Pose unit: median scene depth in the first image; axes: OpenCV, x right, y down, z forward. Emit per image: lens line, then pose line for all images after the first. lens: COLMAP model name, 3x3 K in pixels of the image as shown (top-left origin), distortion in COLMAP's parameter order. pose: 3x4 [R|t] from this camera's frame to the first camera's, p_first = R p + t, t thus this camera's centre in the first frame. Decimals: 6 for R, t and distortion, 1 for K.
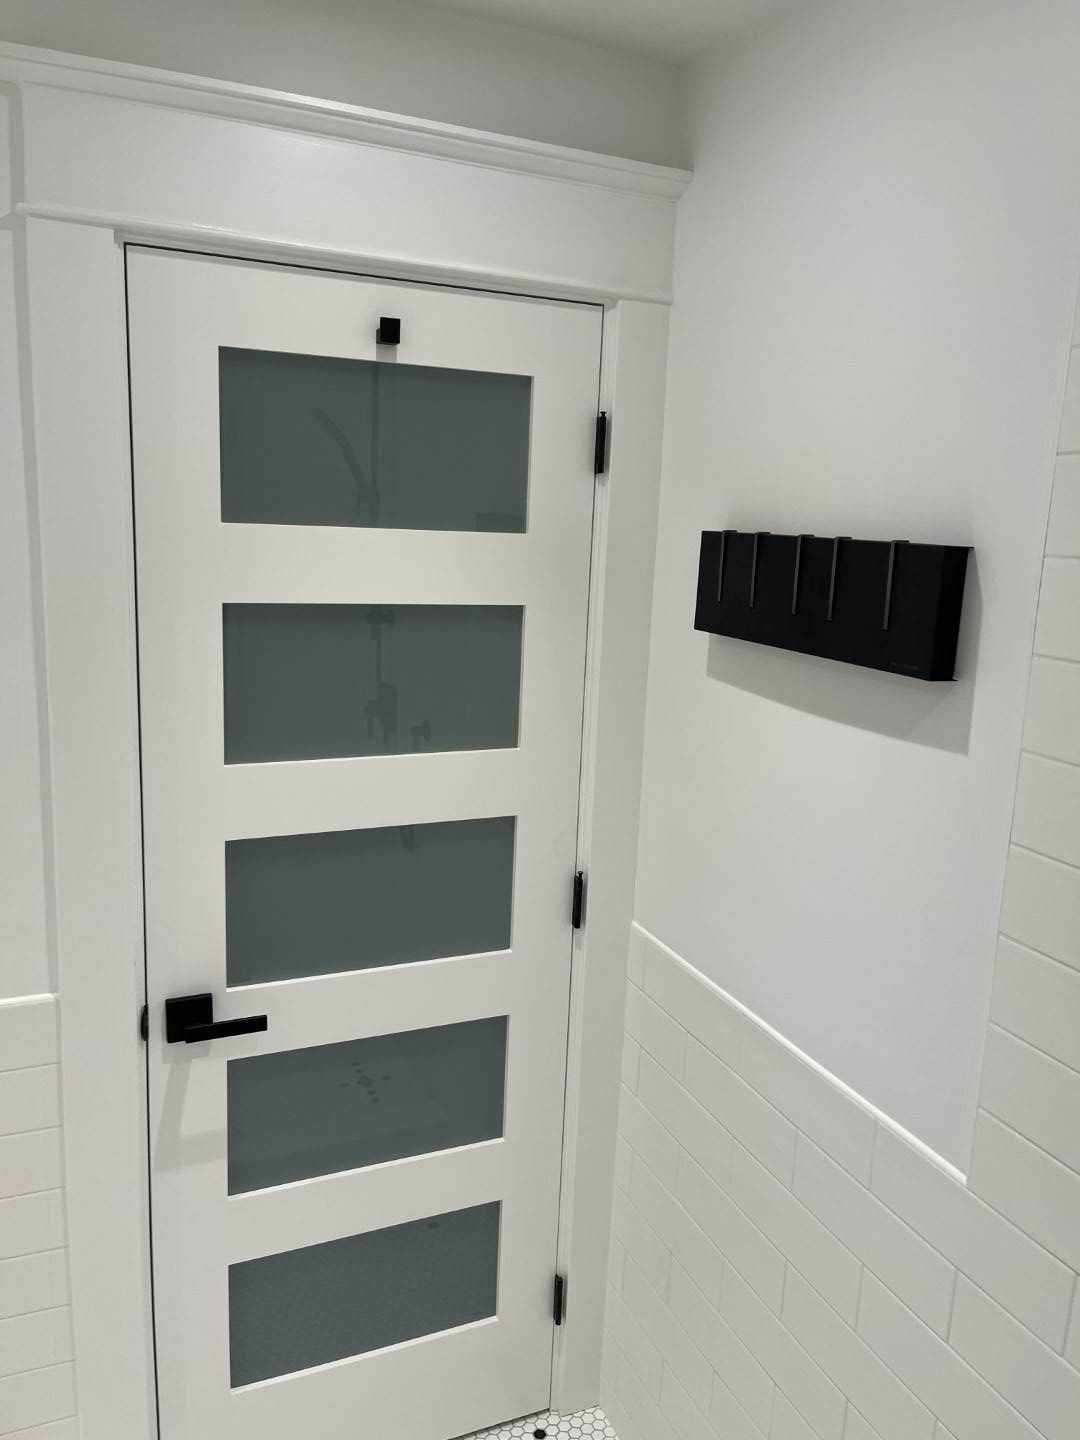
lens RADIAL K [[1102.6, 0, 540.0], [0, 1102.6, 710.9], [0, 0, 1]] dist [0.054718, -0.071938]
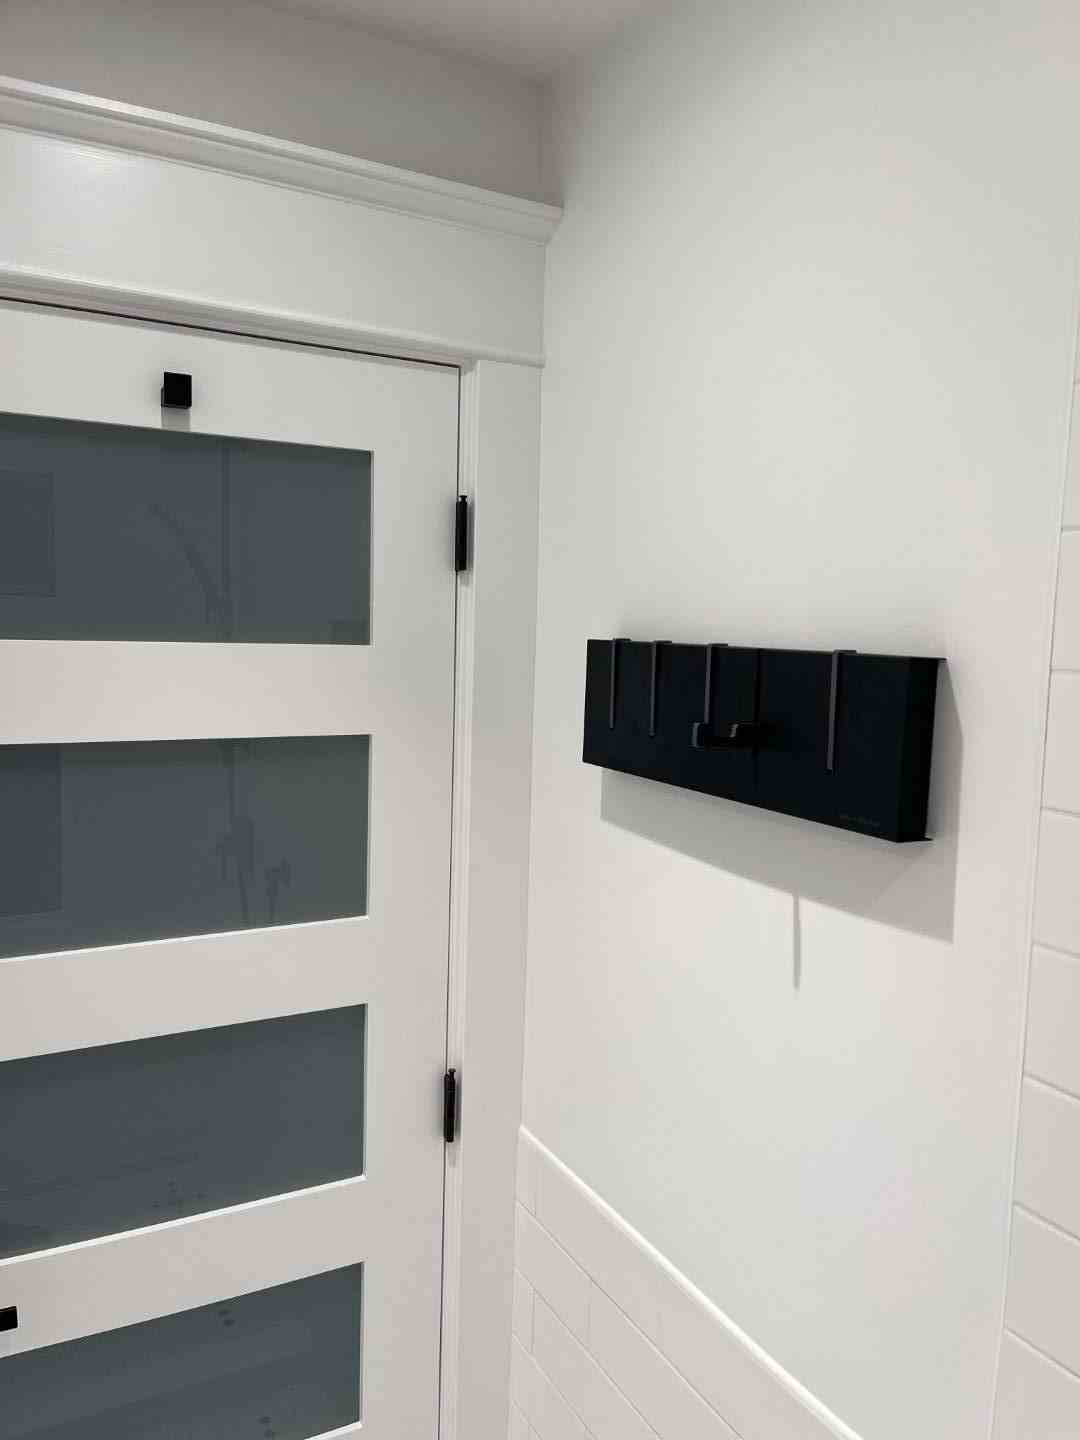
lens RADIAL K [[1102.6, 0, 540.9], [0, 1102.6, 730.7], [0, 0, 1]] dist [0.054718, -0.071938]
pose [[0.996434, -0.022130, 0.081421, 0.045563], [0.028313, 0.996737, -0.075585, -0.037493], [-0.079483, 0.077621, 0.993810, 0.213438]]
